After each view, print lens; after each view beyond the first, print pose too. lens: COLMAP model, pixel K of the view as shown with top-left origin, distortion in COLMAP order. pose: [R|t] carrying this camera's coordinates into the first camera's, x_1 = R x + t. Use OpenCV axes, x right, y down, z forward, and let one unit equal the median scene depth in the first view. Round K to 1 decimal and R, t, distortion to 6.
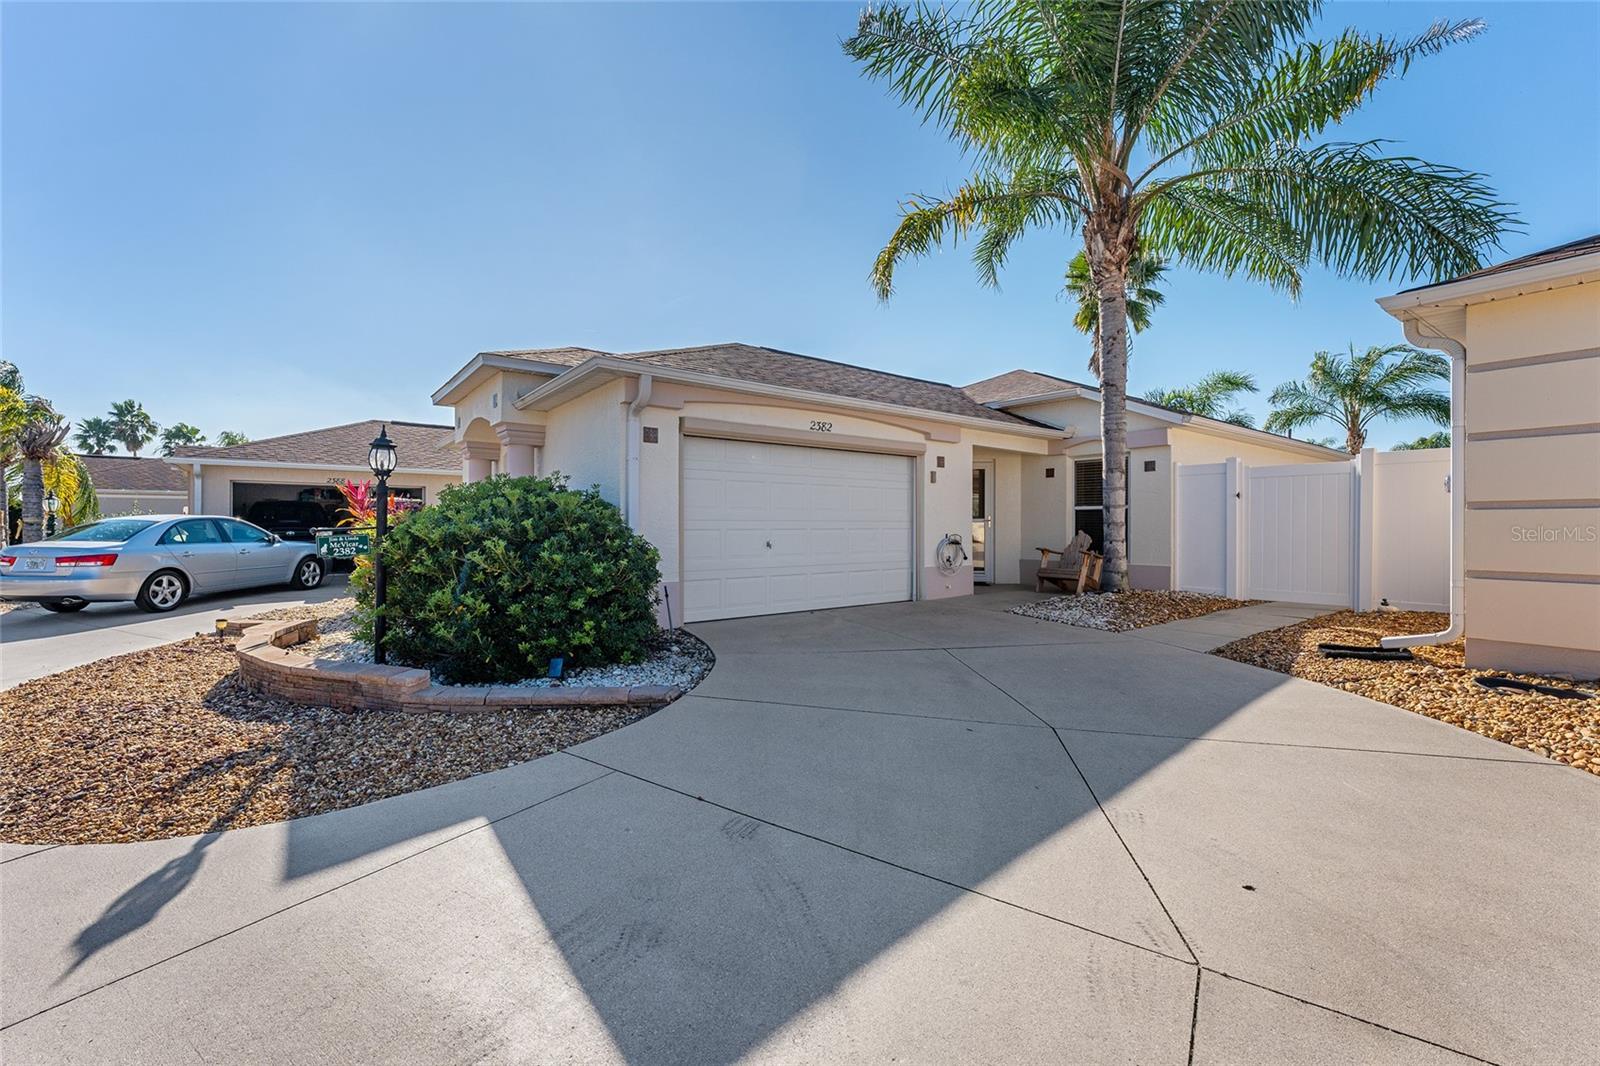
lens RADIAL K [[638.3, 0, 793.9], [0, 638.3, 530.8], [0, 0, 1]] dist [-0.000304, 0.000098]
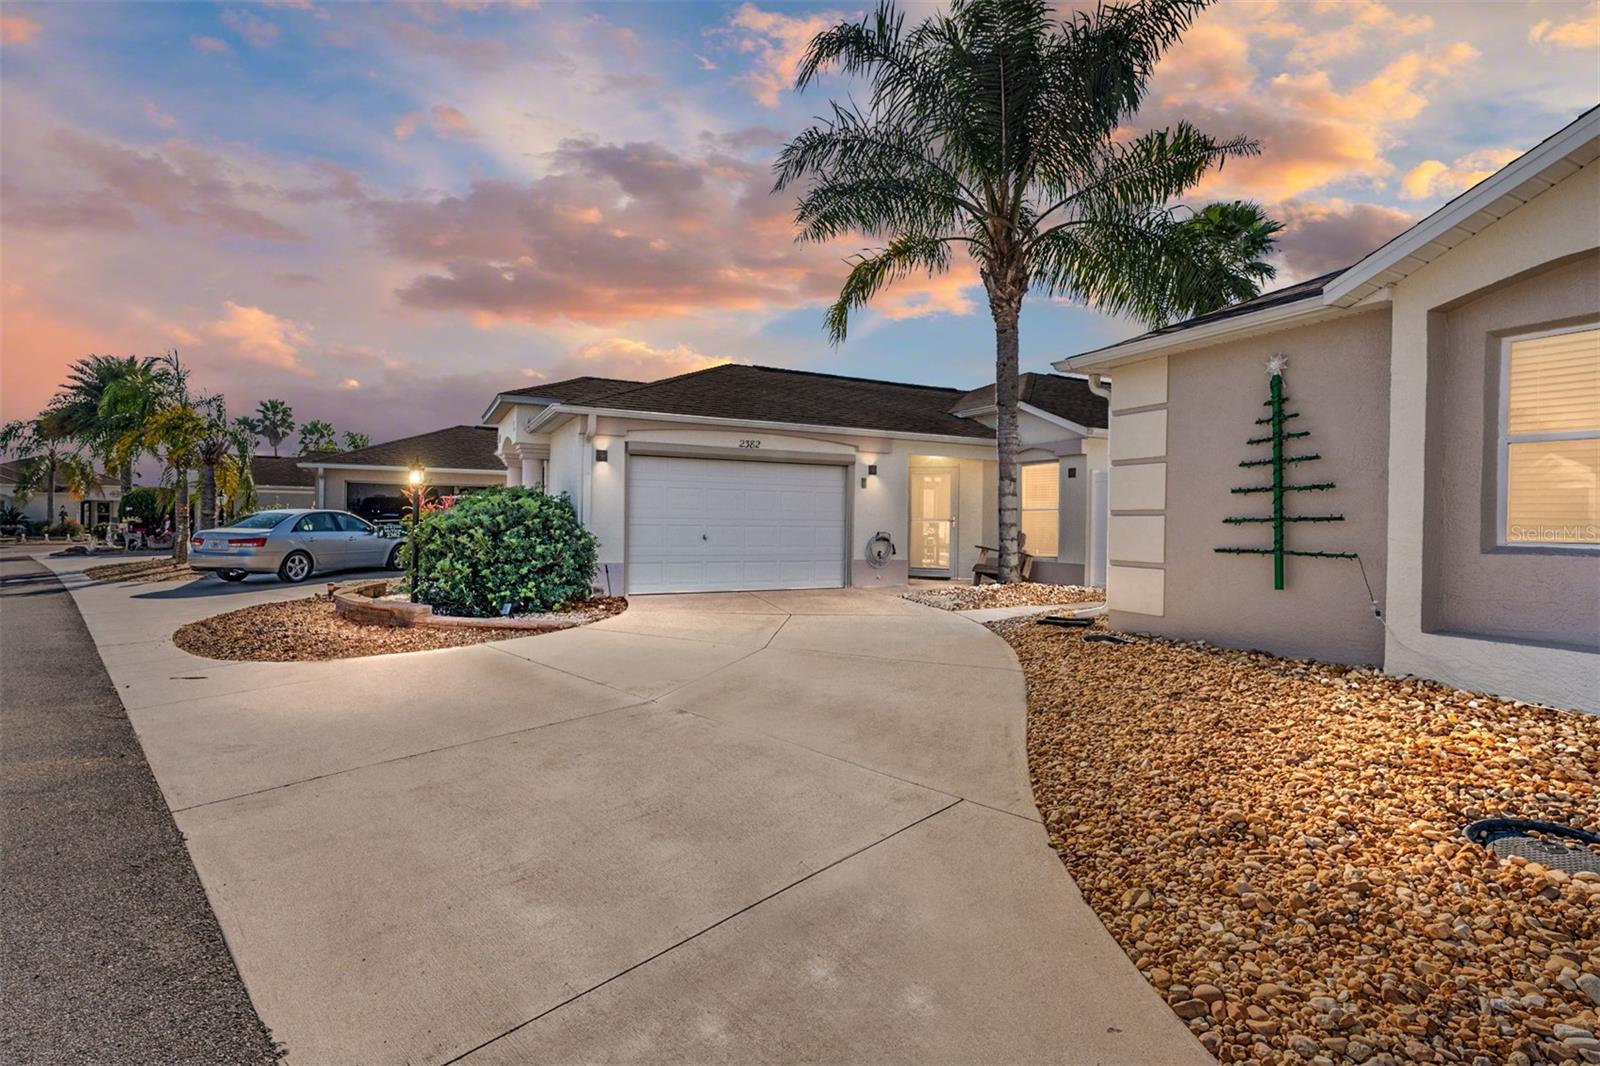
lens RADIAL K [[738.6, 0, 805.5], [0, 738.6, 529.7], [0, 0, 1]] dist [0.002483, 0.000206]
pose [[0.983982, 0.013716, -0.177741, 0.390330], [-0.013919, 0.999903, 0.000103, 0.003055], [0.177726, 0.002373, 0.984077, -0.388402]]
